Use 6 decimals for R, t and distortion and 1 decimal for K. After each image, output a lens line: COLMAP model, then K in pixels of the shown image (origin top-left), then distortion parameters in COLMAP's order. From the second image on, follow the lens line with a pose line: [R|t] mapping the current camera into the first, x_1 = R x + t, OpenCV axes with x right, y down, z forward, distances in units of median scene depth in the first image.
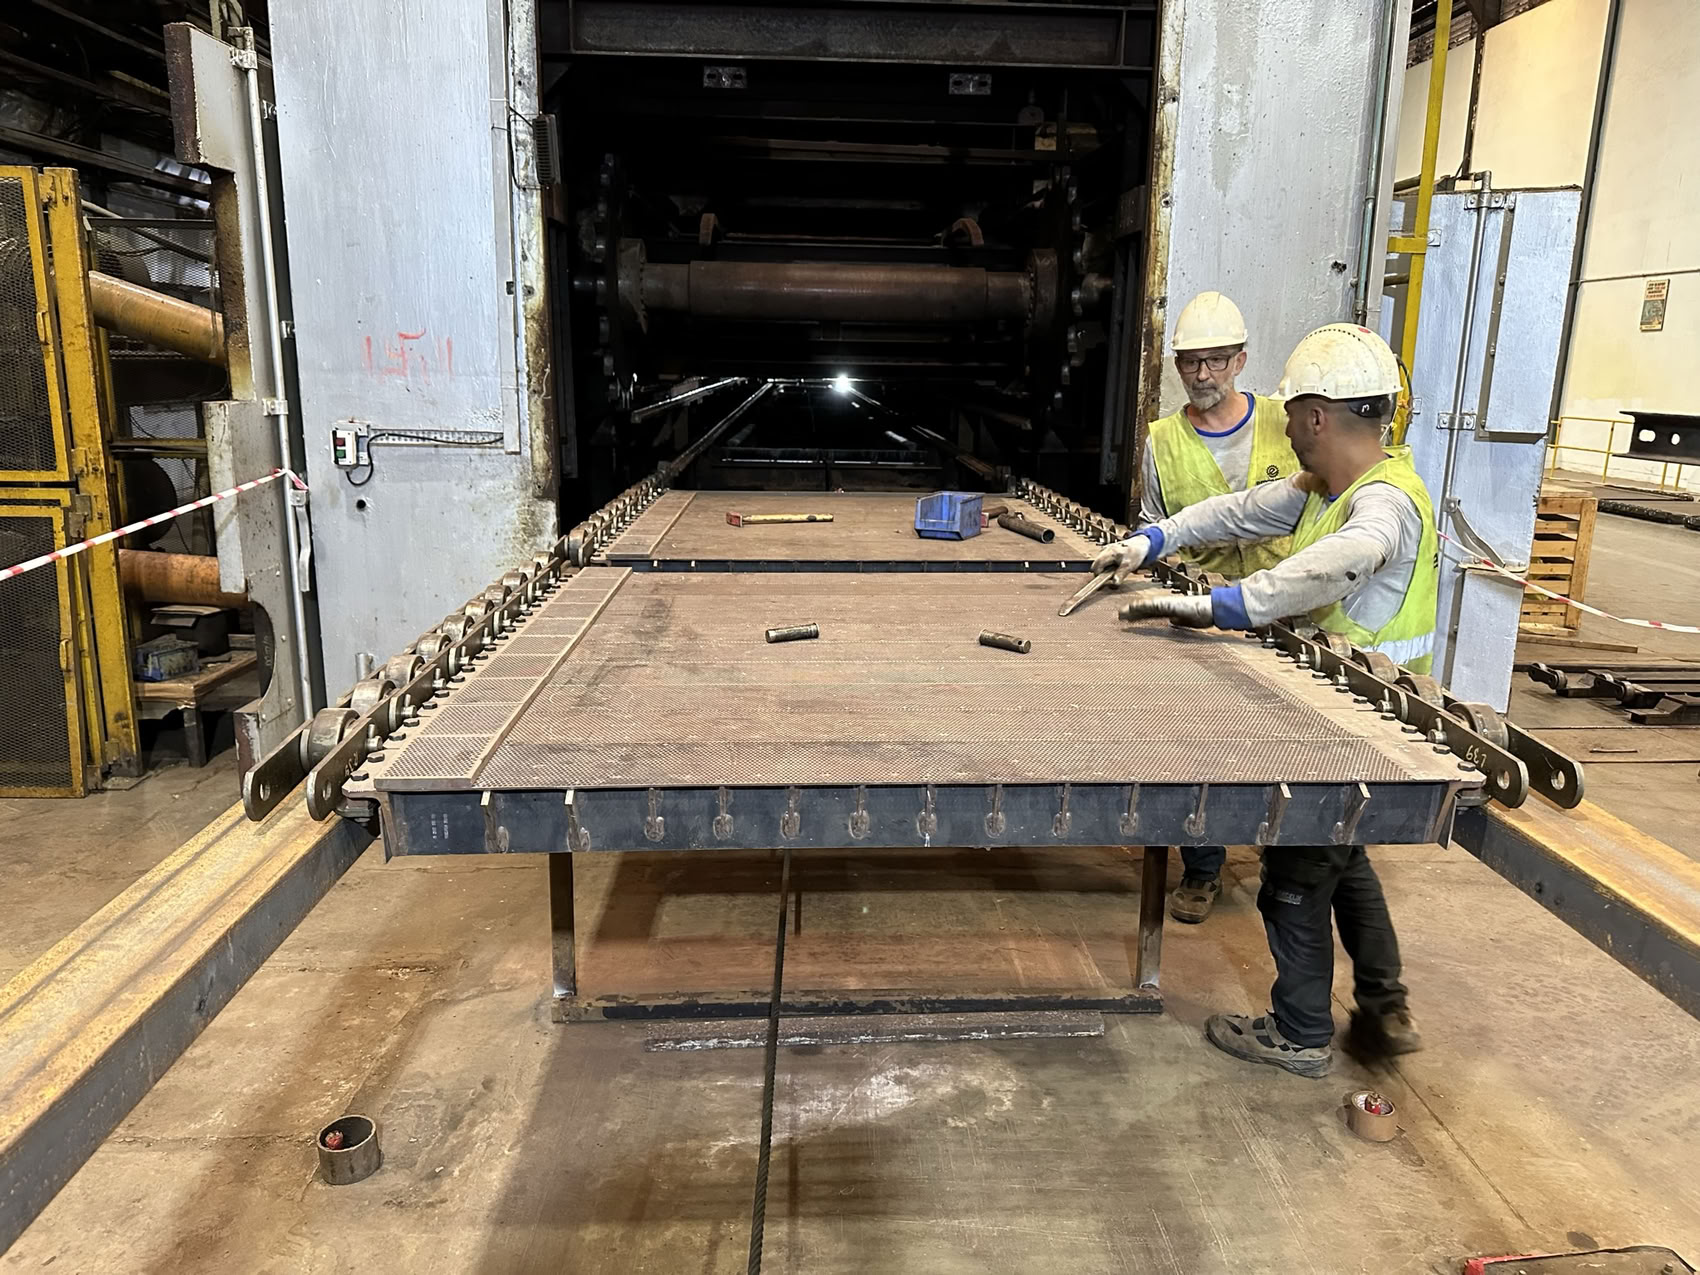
lens RADIAL K [[1206.8, 0, 855.6], [0, 1206.8, 634.8], [0, 0, 1]] dist [0.028200, -0.042589]
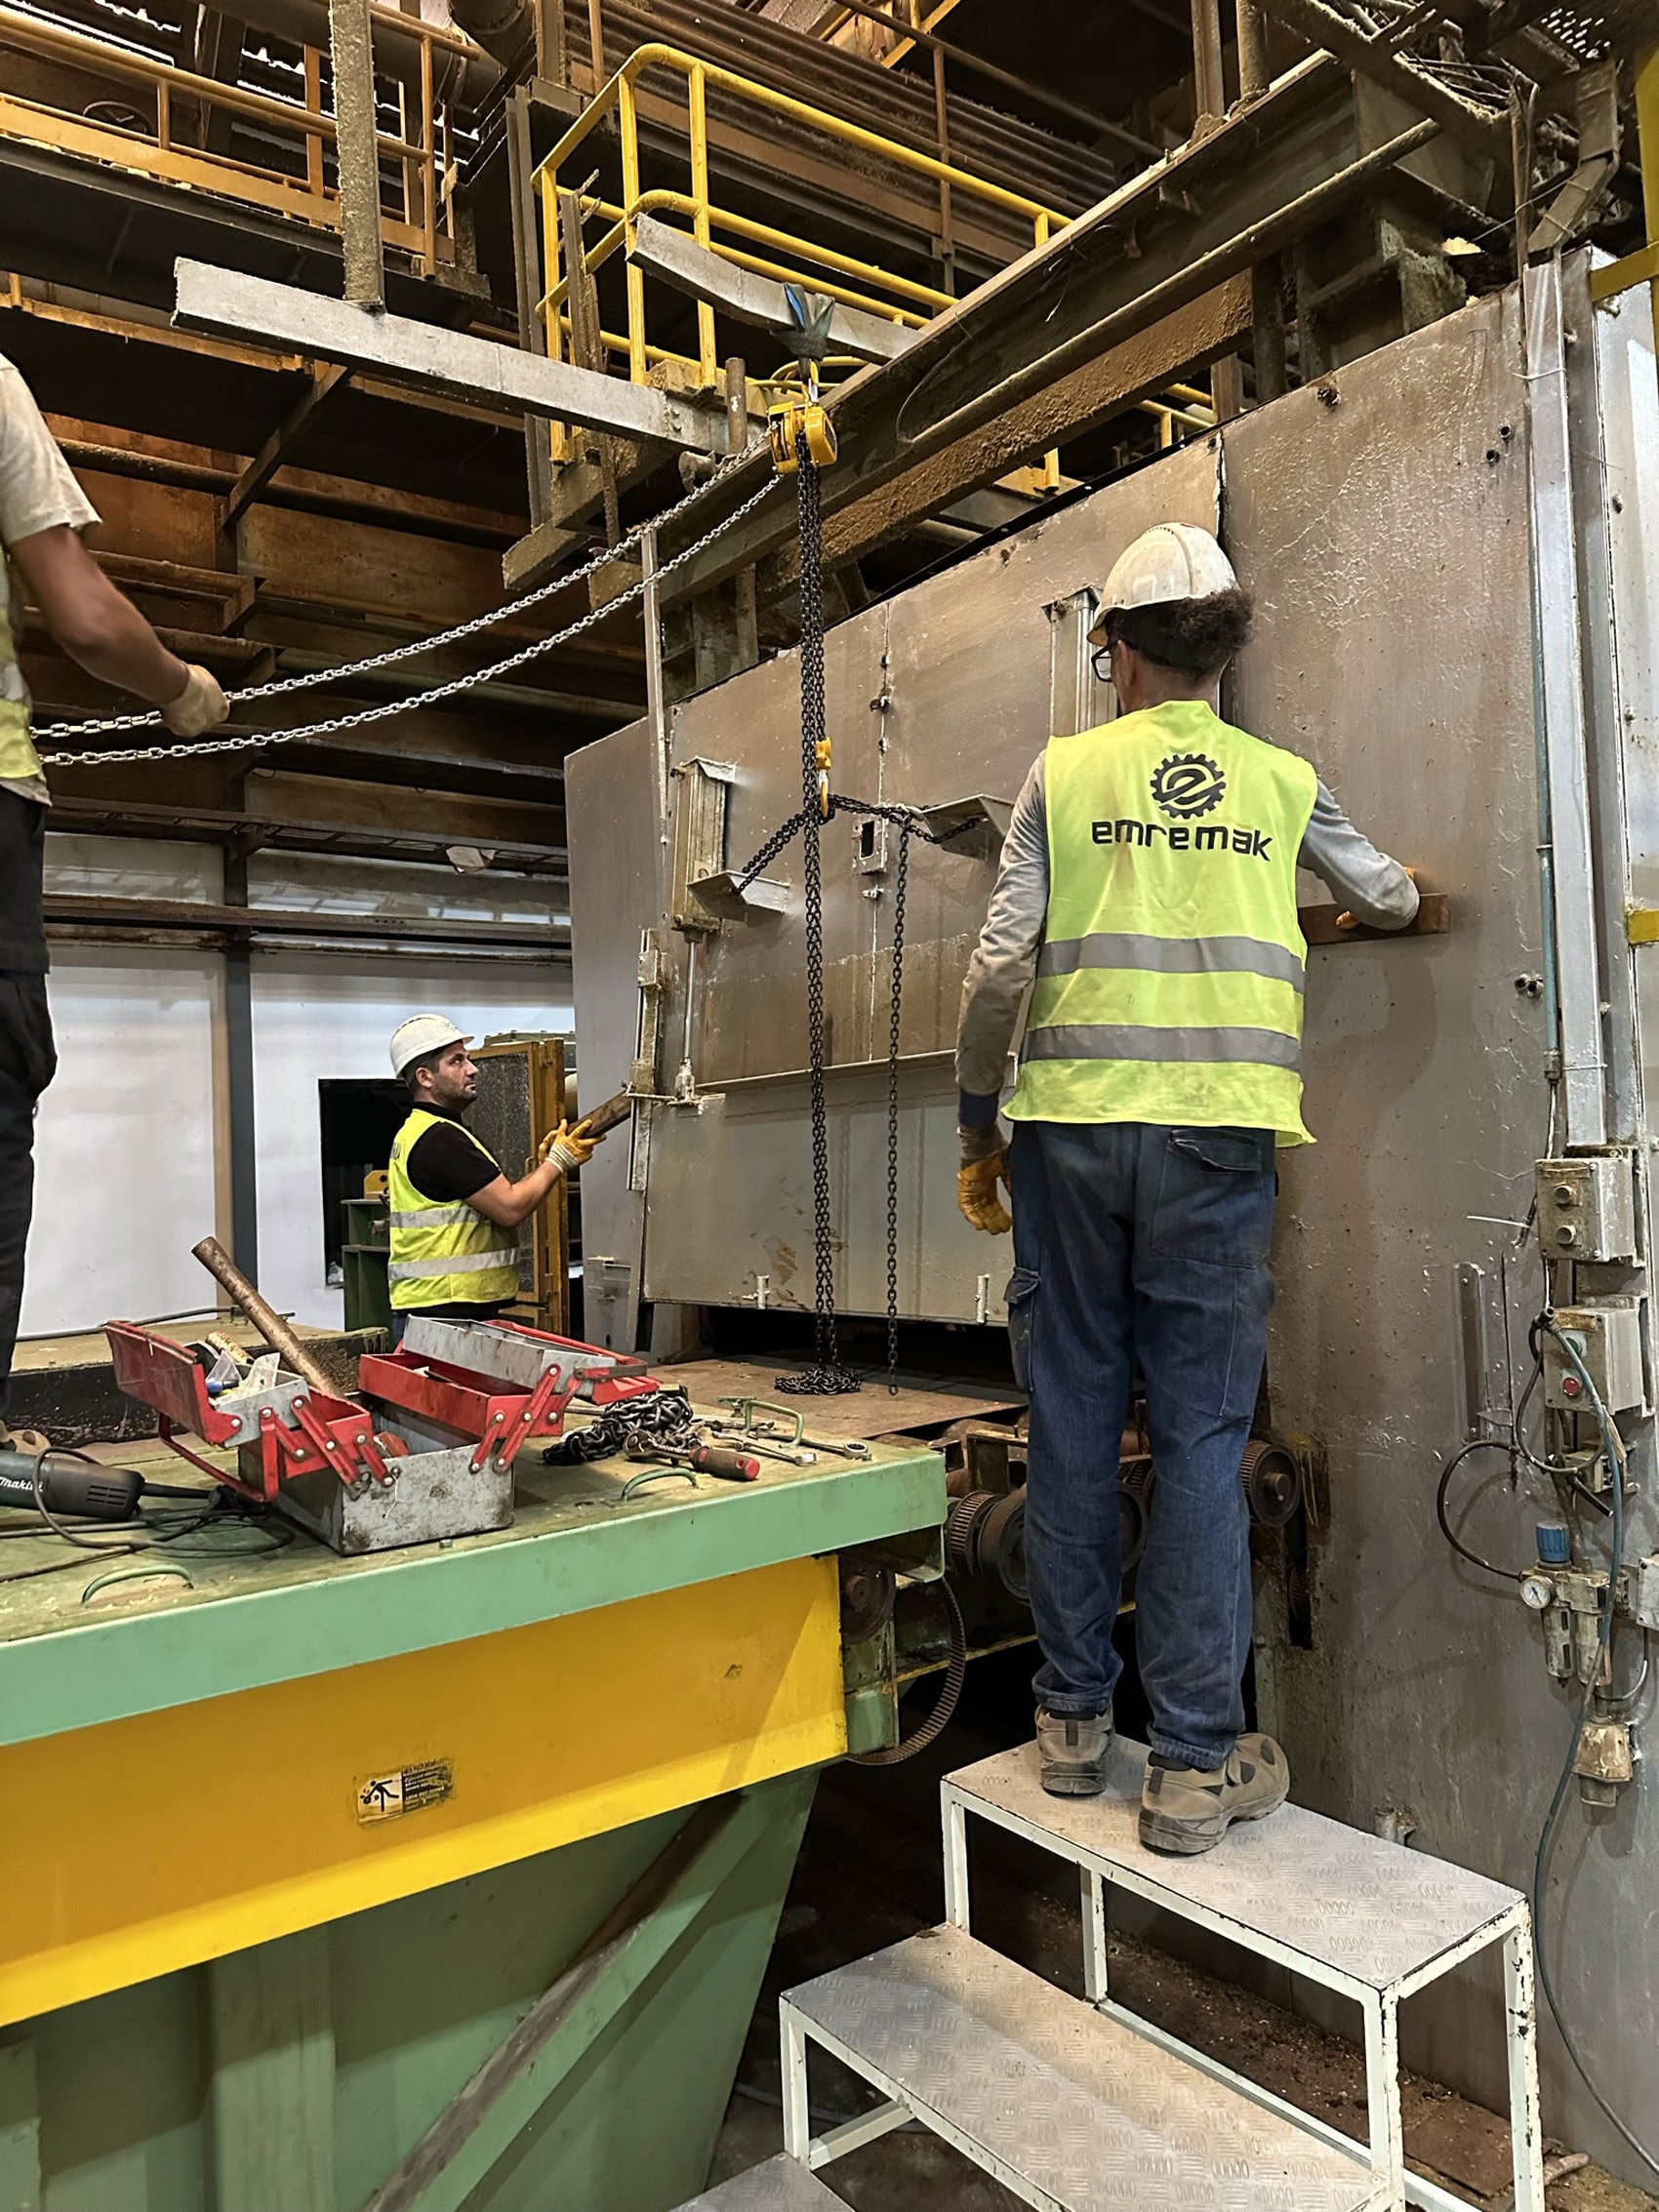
lens RADIAL K [[1570.4, 0, 838.6], [0, 1570.4, 1109.8], [0, 0, 1]] dist [0.028200, -0.042589]
pose [[0.544818, -0.060781, -0.836349, 0.783132], [-0.135845, 0.977798, -0.159553, -0.115499], [0.827478, 0.200541, 0.524465, 0.443819]]
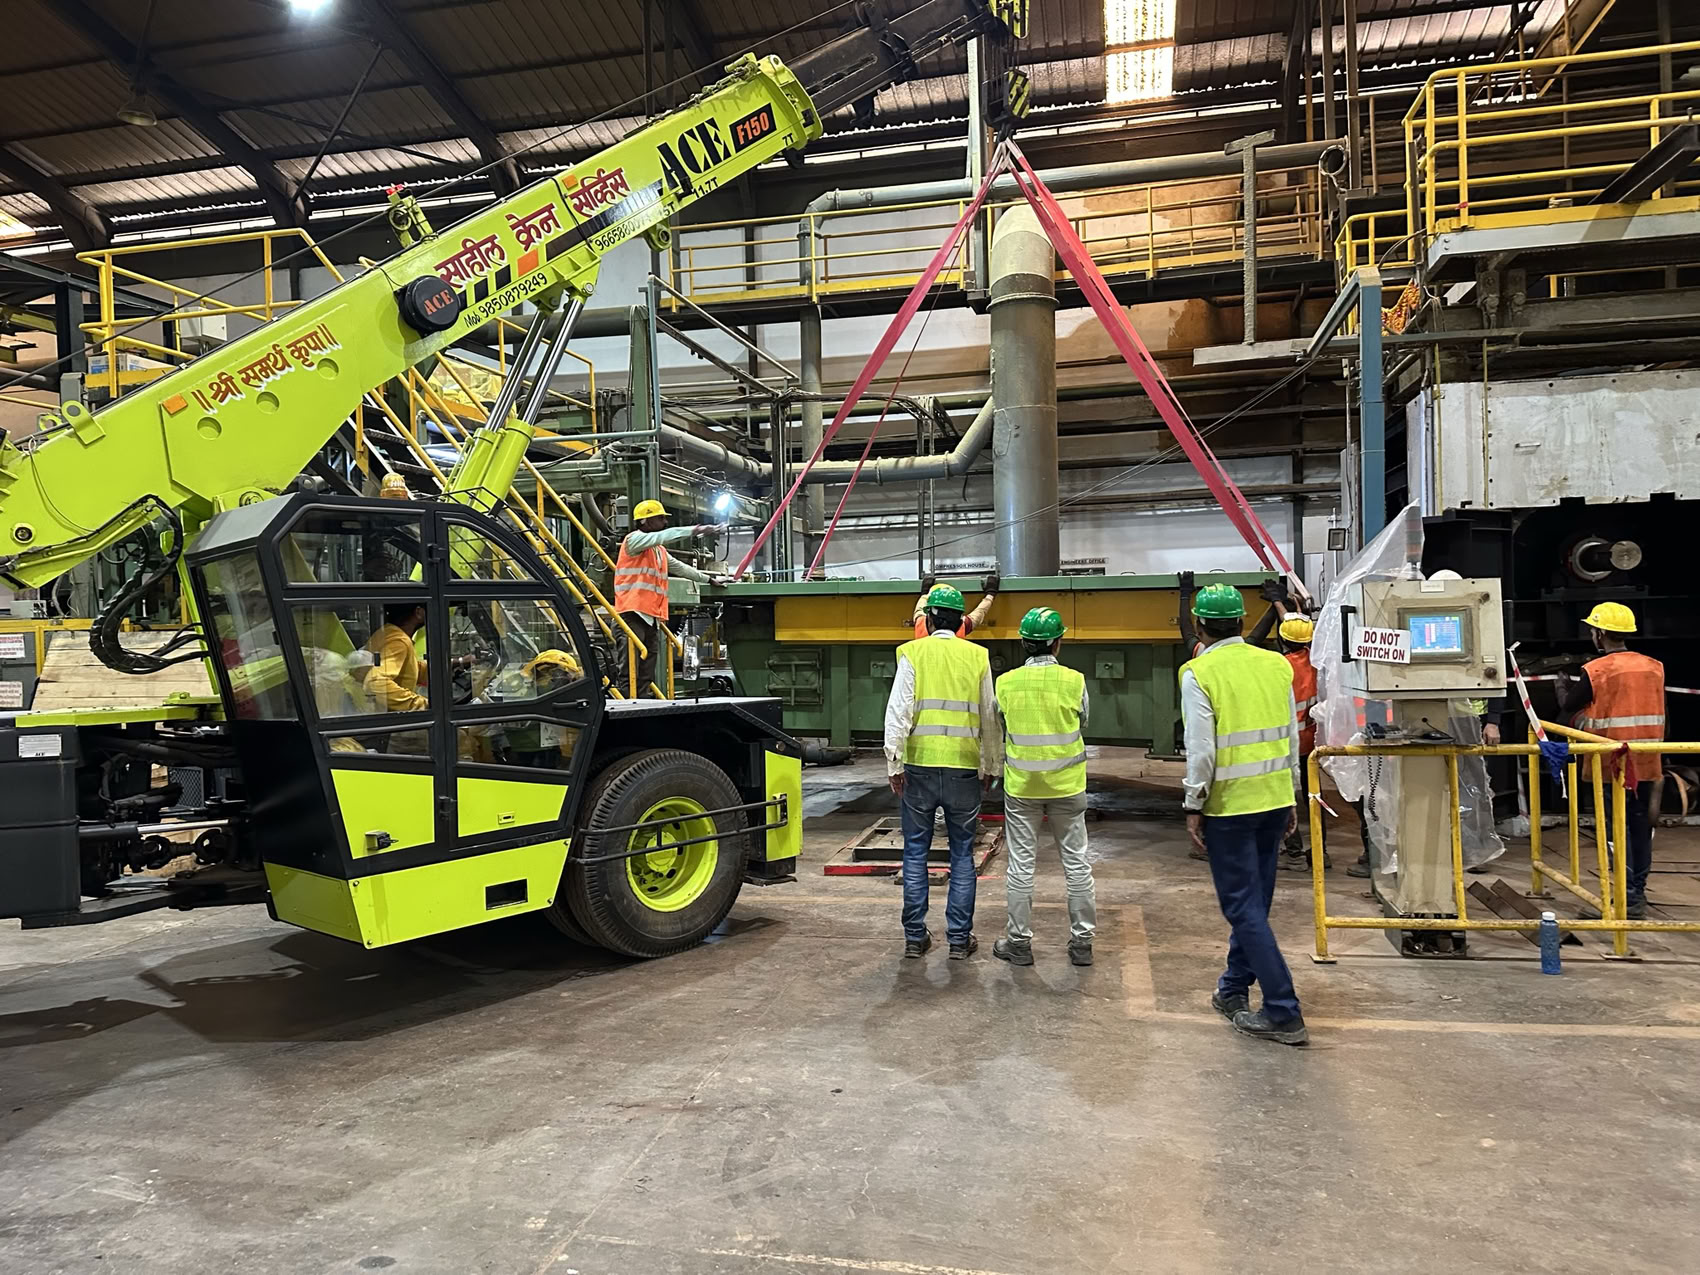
lens RADIAL K [[1206.8, 0, 840.3], [0, 1206.8, 640.3], [0, 0, 1]] dist [0.028200, -0.042589]
pose [[-0.276085, 0.001959, -0.961131, 2.322002], [-0.202645, 0.977400, 0.060202, -0.093963], [0.939528, 0.211389, -0.269448, 0.606125]]
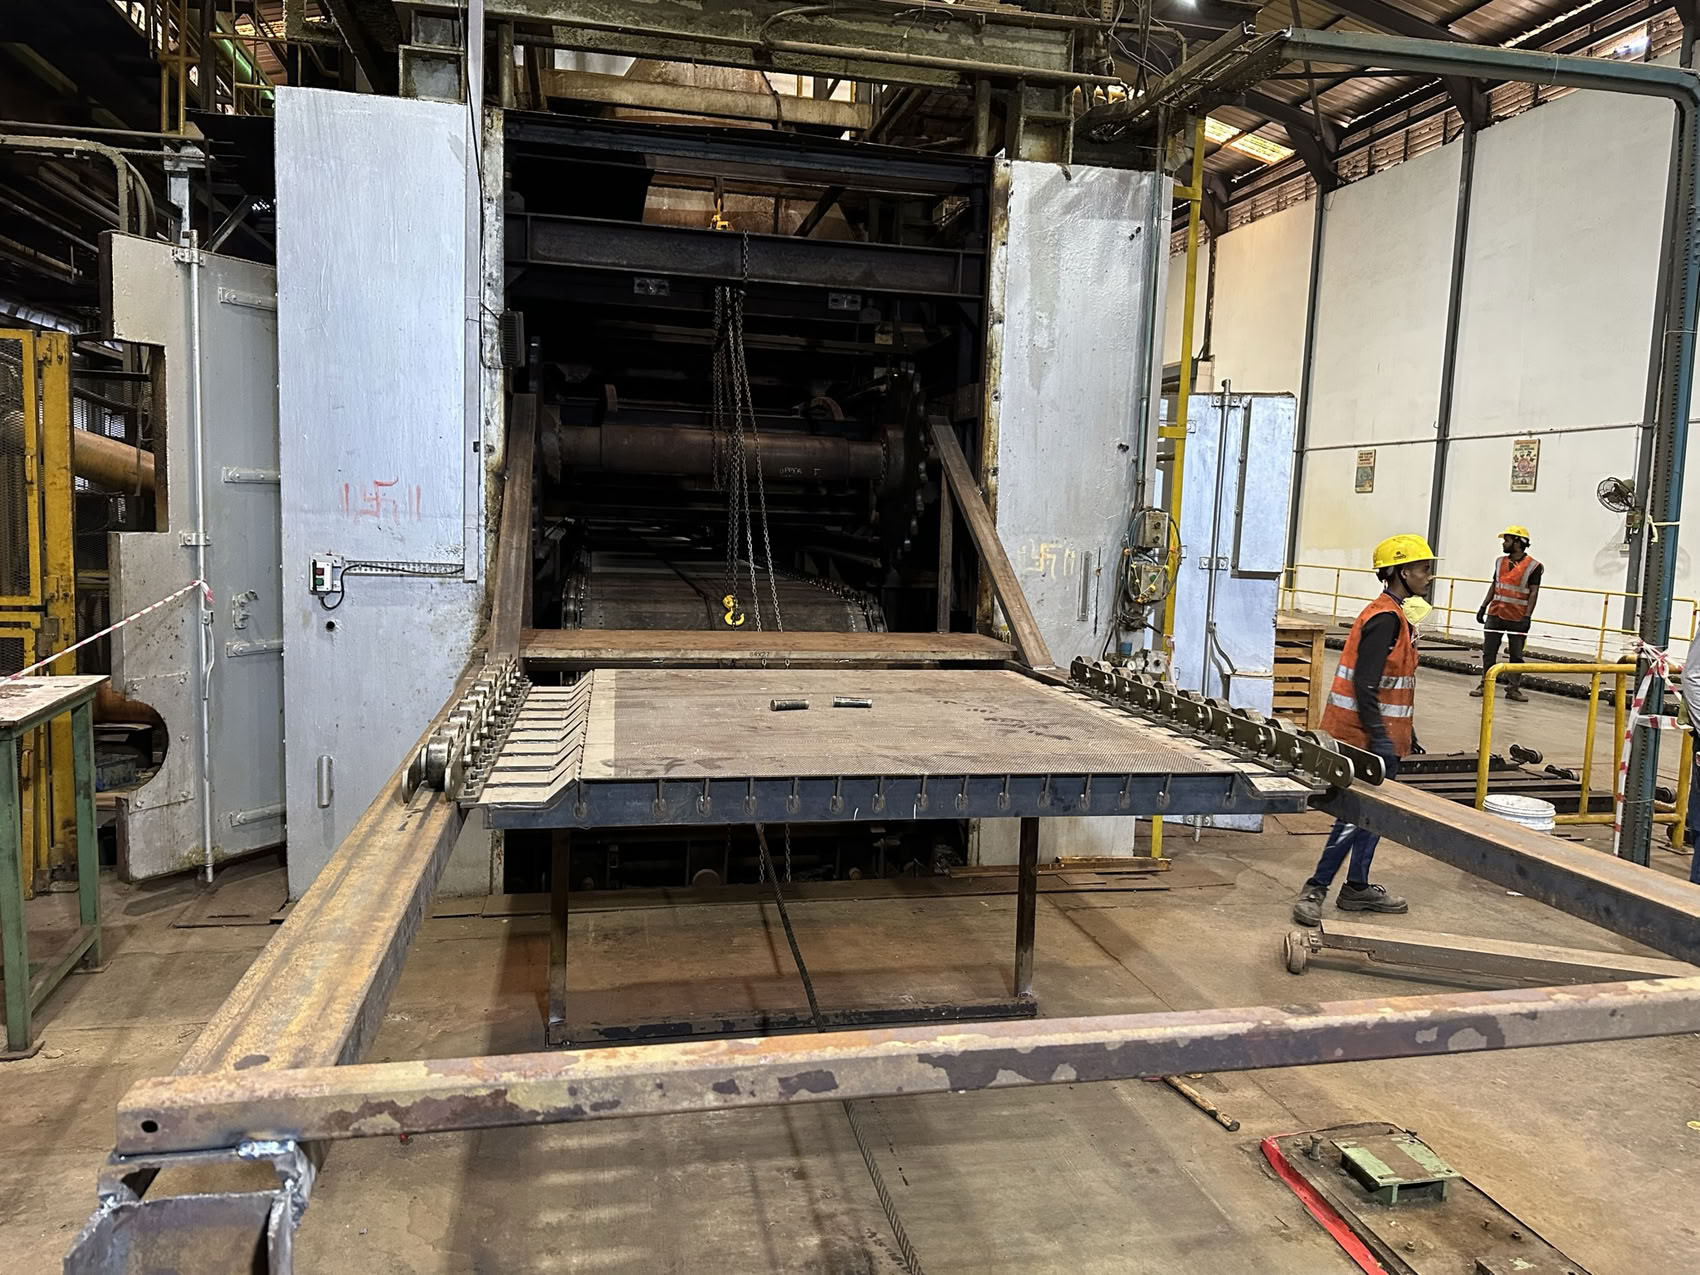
lens RADIAL K [[1206.8, 0, 855.1], [0, 1206.8, 634.2], [0, 0, 1]] dist [0.028200, -0.042589]
pose [[0.985682, -0.000971, 0.168610, -0.111523], [0.020768, 0.993069, -0.115688, 0.045178], [-0.167328, 0.117533, 0.978870, -0.214612]]
